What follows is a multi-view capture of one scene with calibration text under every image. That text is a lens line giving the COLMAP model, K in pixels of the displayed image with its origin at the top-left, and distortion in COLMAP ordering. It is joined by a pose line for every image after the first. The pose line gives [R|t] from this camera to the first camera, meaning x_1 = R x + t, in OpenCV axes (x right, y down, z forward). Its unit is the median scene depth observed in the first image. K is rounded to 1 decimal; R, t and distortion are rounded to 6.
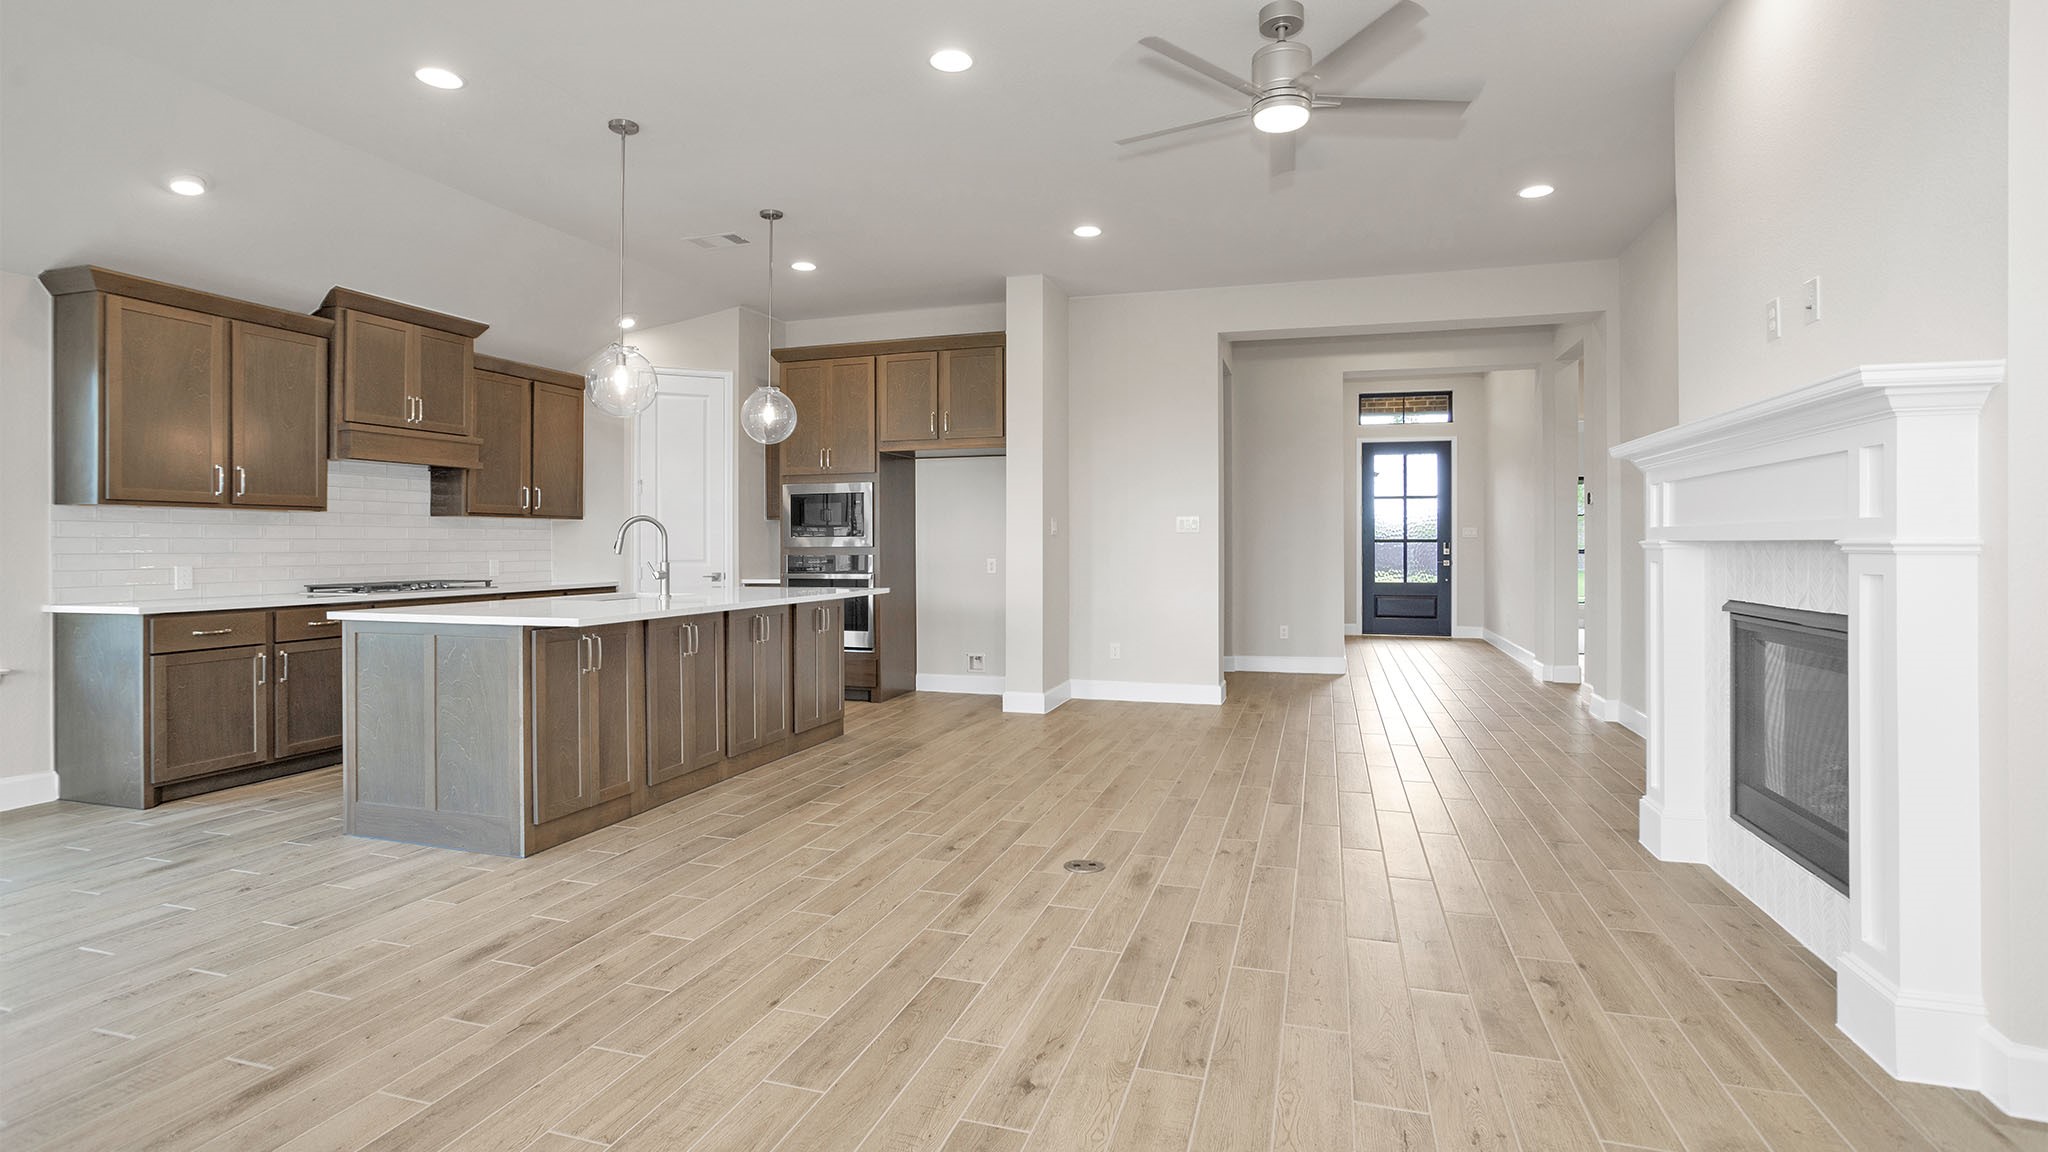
lens RADIAL K [[1070.5, 0, 1083.6], [0, 1070.5, 544.1], [0, 0, 1]] dist [-0.030575, 0.014213]
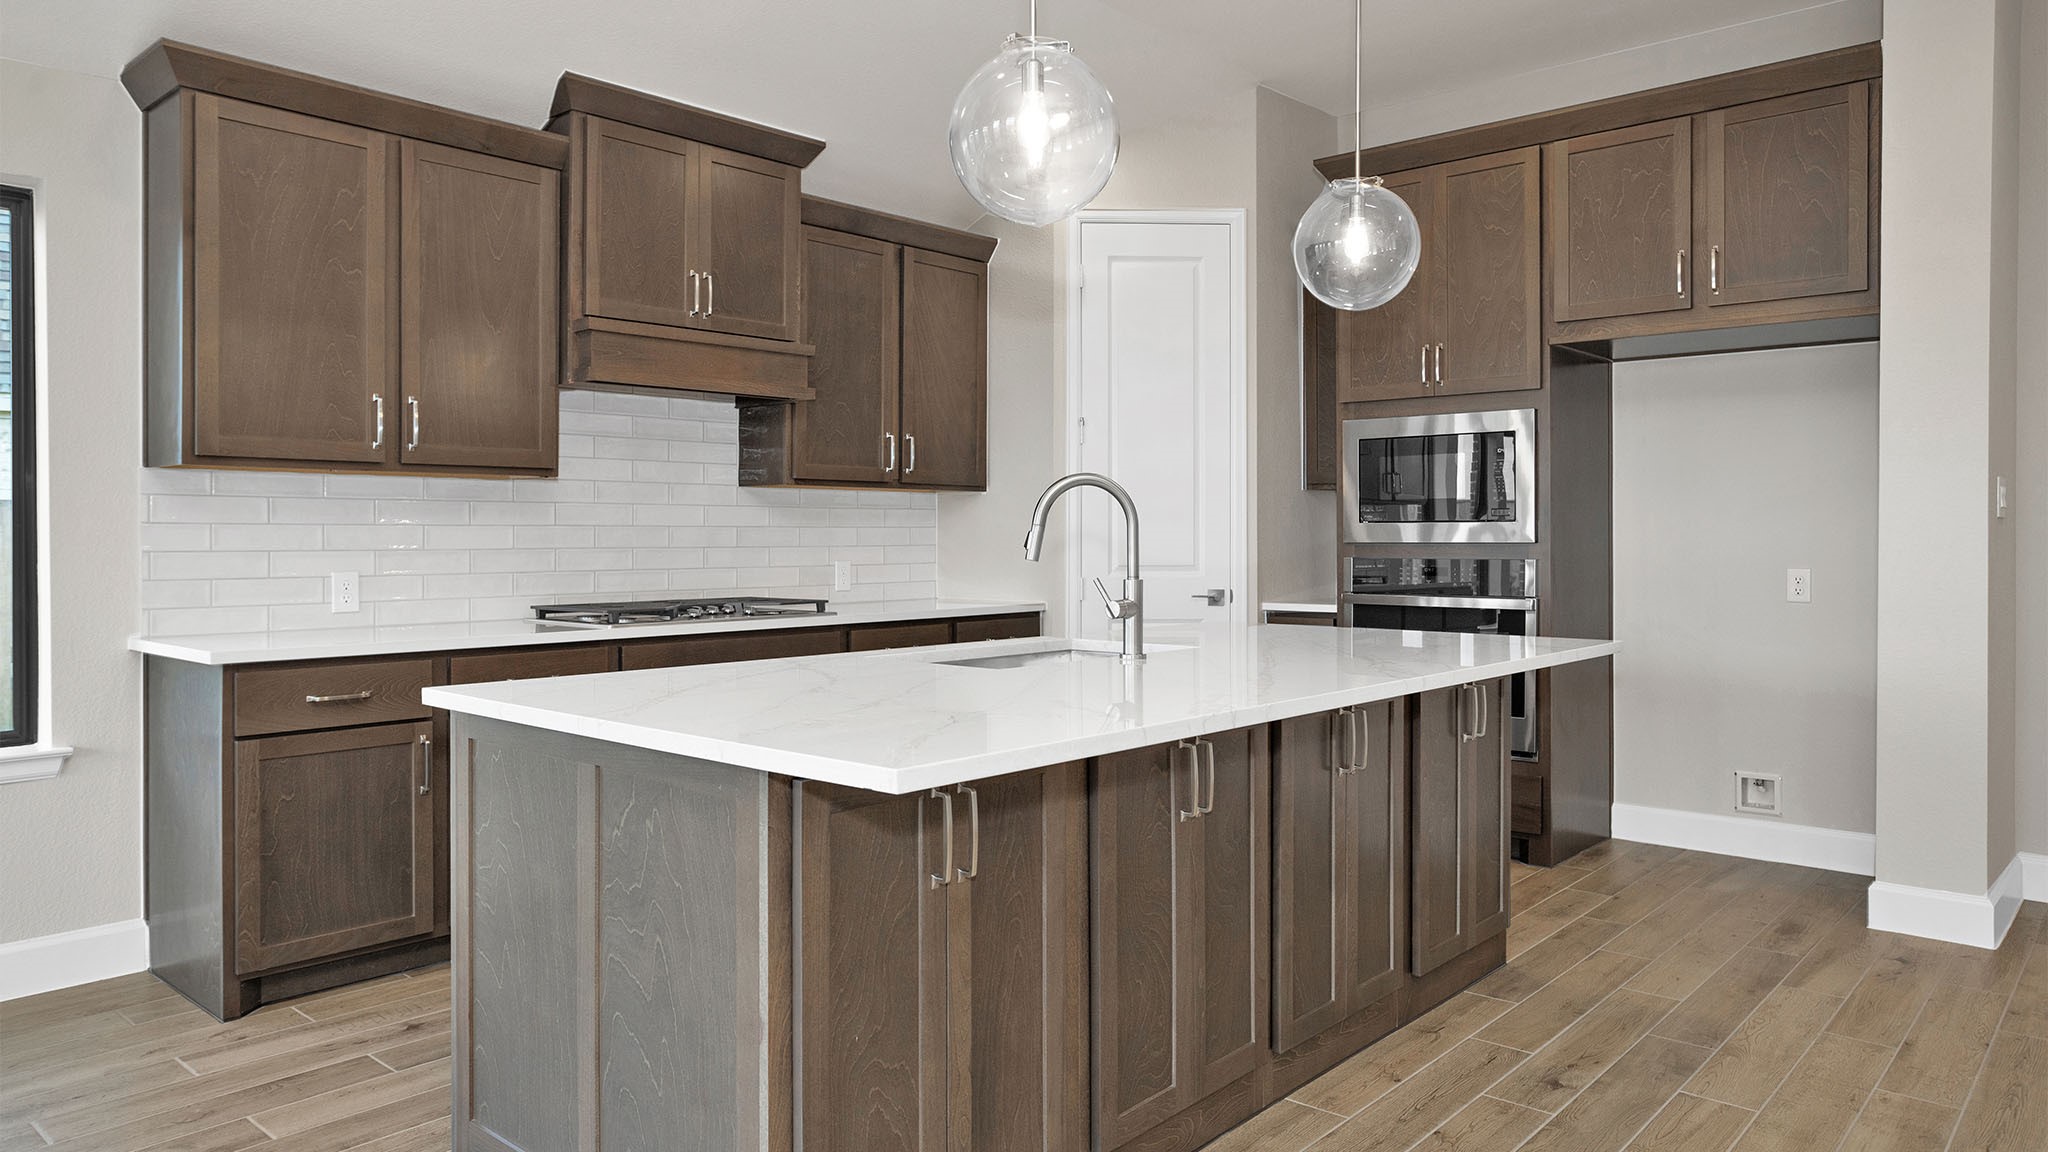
lens RADIAL K [[1402.1, 0, 886.0], [0, 1402.1, 519.4], [0, 0, 1]] dist [-0.019231, 0.014755]
pose [[0.860144, -0.001296, -0.510050, -0.168651], [-0.003222, 0.999963, -0.007975, -0.002638], [0.510041, 0.008503, 0.860108, 0.410112]]
